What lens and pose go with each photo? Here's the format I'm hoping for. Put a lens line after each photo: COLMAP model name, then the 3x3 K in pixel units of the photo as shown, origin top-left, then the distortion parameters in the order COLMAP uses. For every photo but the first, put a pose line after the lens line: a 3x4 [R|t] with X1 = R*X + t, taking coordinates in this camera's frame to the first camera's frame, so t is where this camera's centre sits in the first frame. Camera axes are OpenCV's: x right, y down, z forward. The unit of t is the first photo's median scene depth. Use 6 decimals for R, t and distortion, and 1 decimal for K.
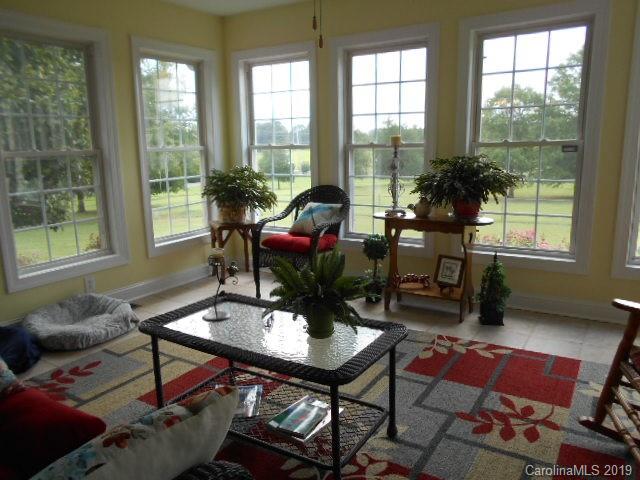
lens RADIAL K [[487.1, 0, 316.4], [0, 487.1, 243.3], [0, 0, 1]] dist [-0.022106, 0.010263]
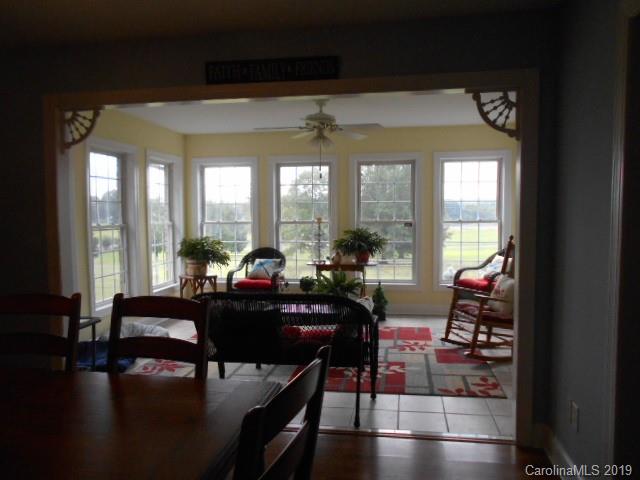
lens RADIAL K [[487.1, 0, 316.4], [0, 487.1, 243.3], [0, 0, 1]] dist [-0.022106, 0.010263]
pose [[0.924879, -0.009836, 0.380133, -0.431164], [0.066008, 0.988642, -0.135019, 0.088045], [-0.374488, 0.149968, 0.915024, -0.482727]]
